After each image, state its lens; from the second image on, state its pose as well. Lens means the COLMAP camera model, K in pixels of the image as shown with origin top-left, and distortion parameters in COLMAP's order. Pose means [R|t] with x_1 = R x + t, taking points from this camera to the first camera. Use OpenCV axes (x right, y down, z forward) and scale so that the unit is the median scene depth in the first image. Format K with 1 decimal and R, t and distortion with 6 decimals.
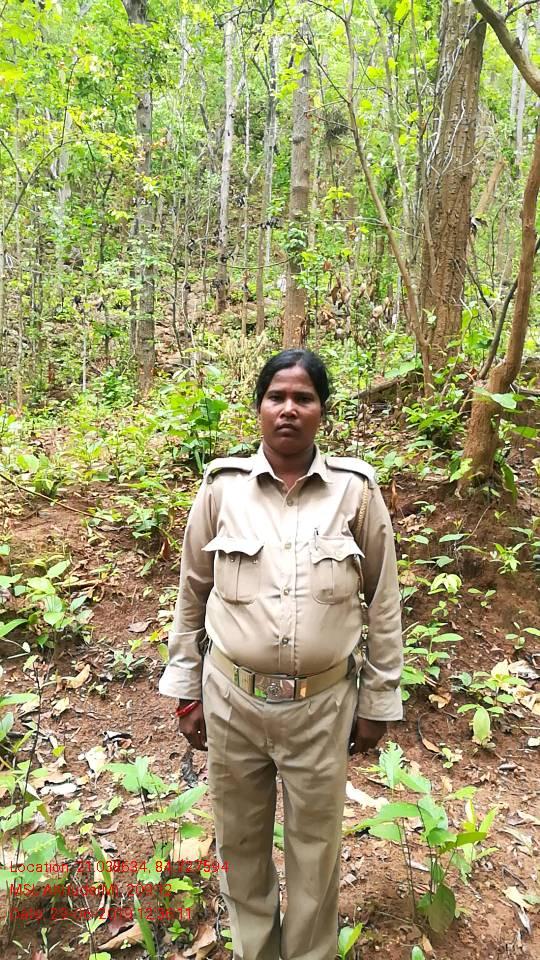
lens RADIAL K [[739.6, 0, 270.1], [0, 739.6, 442.9], [0, 0, 1]] dist [0.040325, -0.087174]
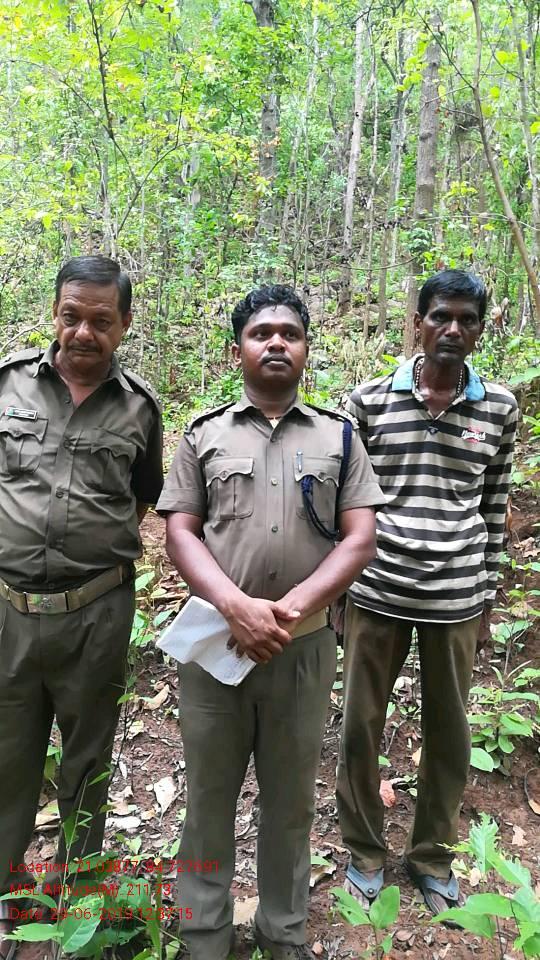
lens RADIAL K [[738.3, 0, 270.0], [0, 738.3, 454.5], [0, 0, 1]] dist [-0.000024, 0.003328]
pose [[0.986447, 0.025594, -0.162074, 0.006263], [-0.023578, 0.999619, 0.014350, -0.002949], [0.162379, -0.010334, 0.986674, 0.016642]]
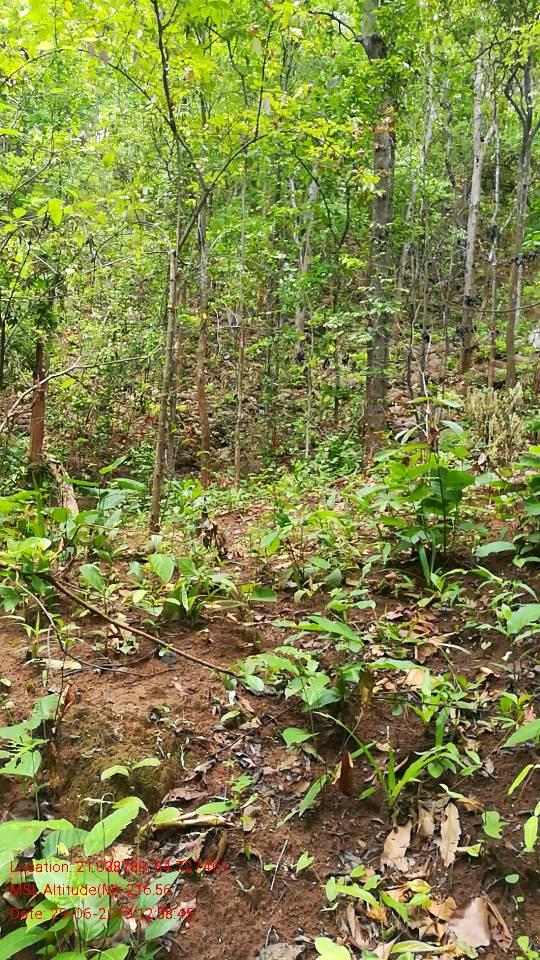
lens RADIAL K [[740.5, 0, 271.3], [0, 740.5, 493.8], [0, 0, 1]] dist [0.028327, 0.002728]
pose [[0.949377, 0.009475, -0.313996, -0.007315], [-0.015659, 0.999730, -0.017177, -0.007918], [0.313749, 0.021224, 0.949269, 0.114659]]
